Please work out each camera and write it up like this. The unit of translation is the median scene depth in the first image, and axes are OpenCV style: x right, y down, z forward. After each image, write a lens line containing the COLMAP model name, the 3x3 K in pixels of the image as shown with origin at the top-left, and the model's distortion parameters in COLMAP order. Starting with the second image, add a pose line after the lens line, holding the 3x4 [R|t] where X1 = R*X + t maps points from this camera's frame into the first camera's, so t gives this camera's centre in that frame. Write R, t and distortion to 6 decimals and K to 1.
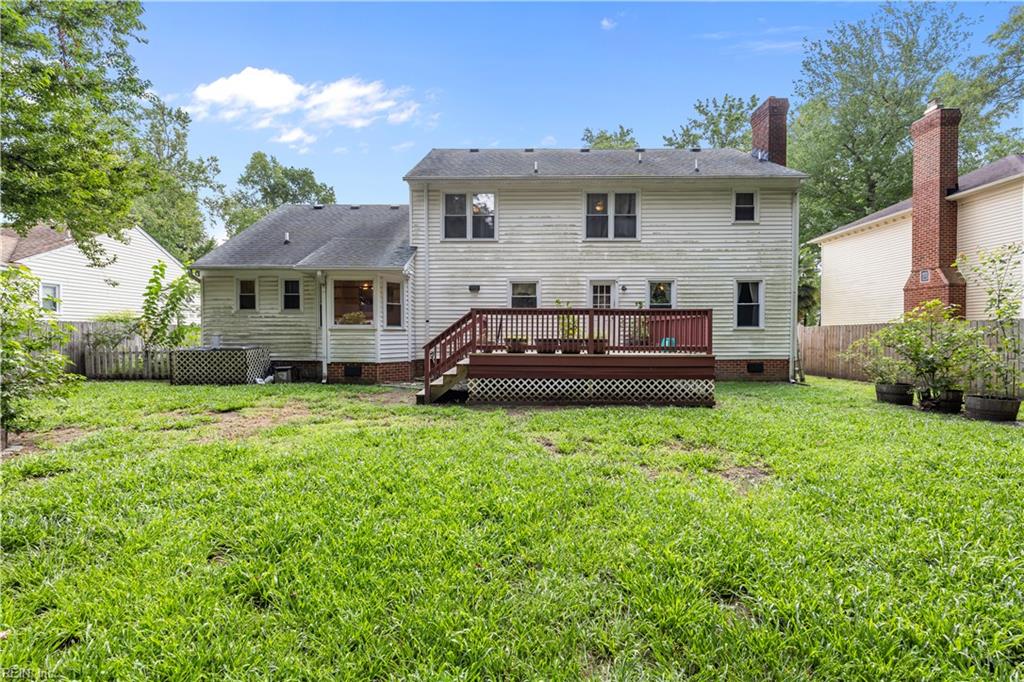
lens RADIAL K [[447.2, 0, 501.8], [0, 447.2, 338.7], [0, 0, 1]] dist [-0.016015, 0.000814]
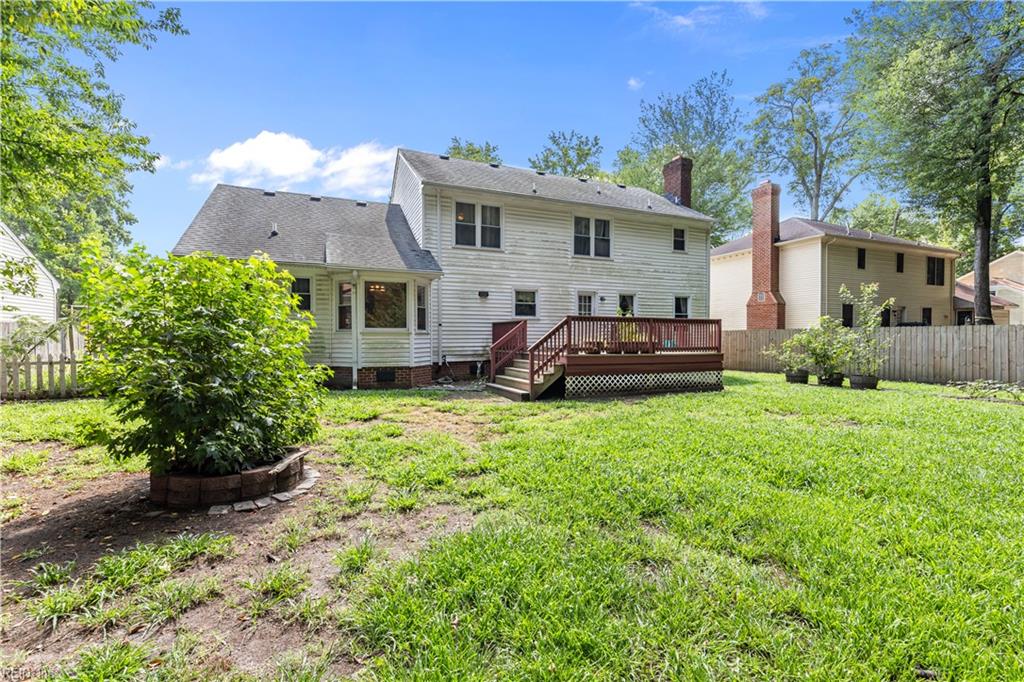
lens RADIAL K [[447.2, 0, 502.8], [0, 447.2, 344.5], [0, 0, 1]] dist [-0.016015, 0.000814]
pose [[0.912705, -0.008101, 0.408539, -0.459850], [0.004567, 0.999943, 0.009624, -0.003593], [-0.408593, -0.006918, 0.912690, 0.012007]]
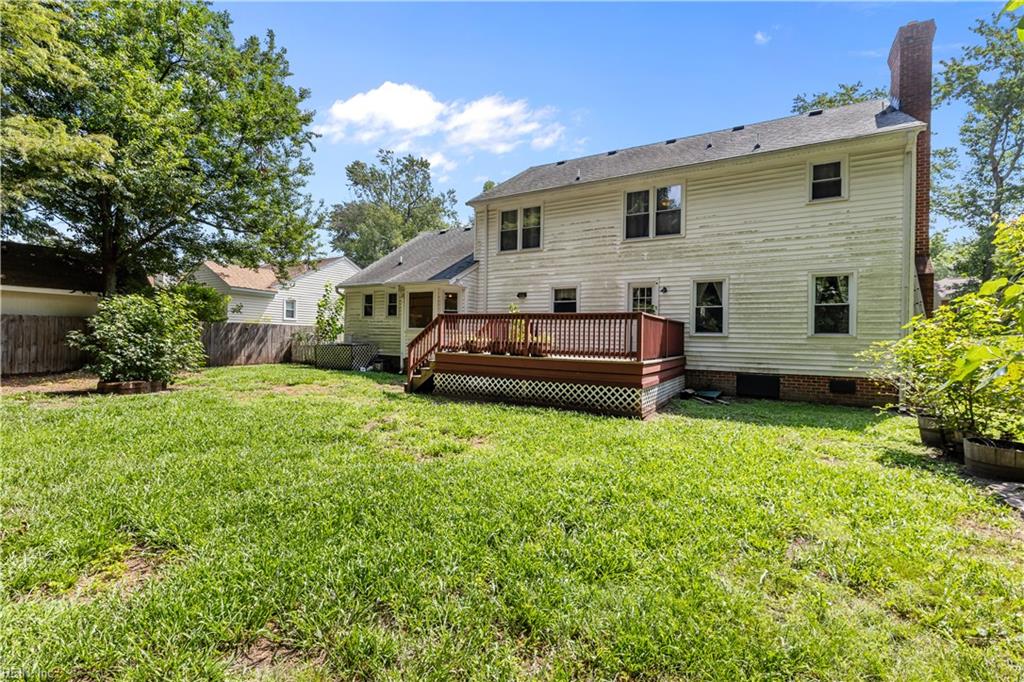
lens RADIAL K [[447.2, 0, 489.9], [0, 447.2, 335.0], [0, 0, 1]] dist [-0.016015, 0.000814]
pose [[0.858834, 0.013353, -0.512080, 0.434399], [-0.022495, 0.999679, -0.011660, -0.001619], [0.511760, 0.021533, 0.858859, 0.029686]]
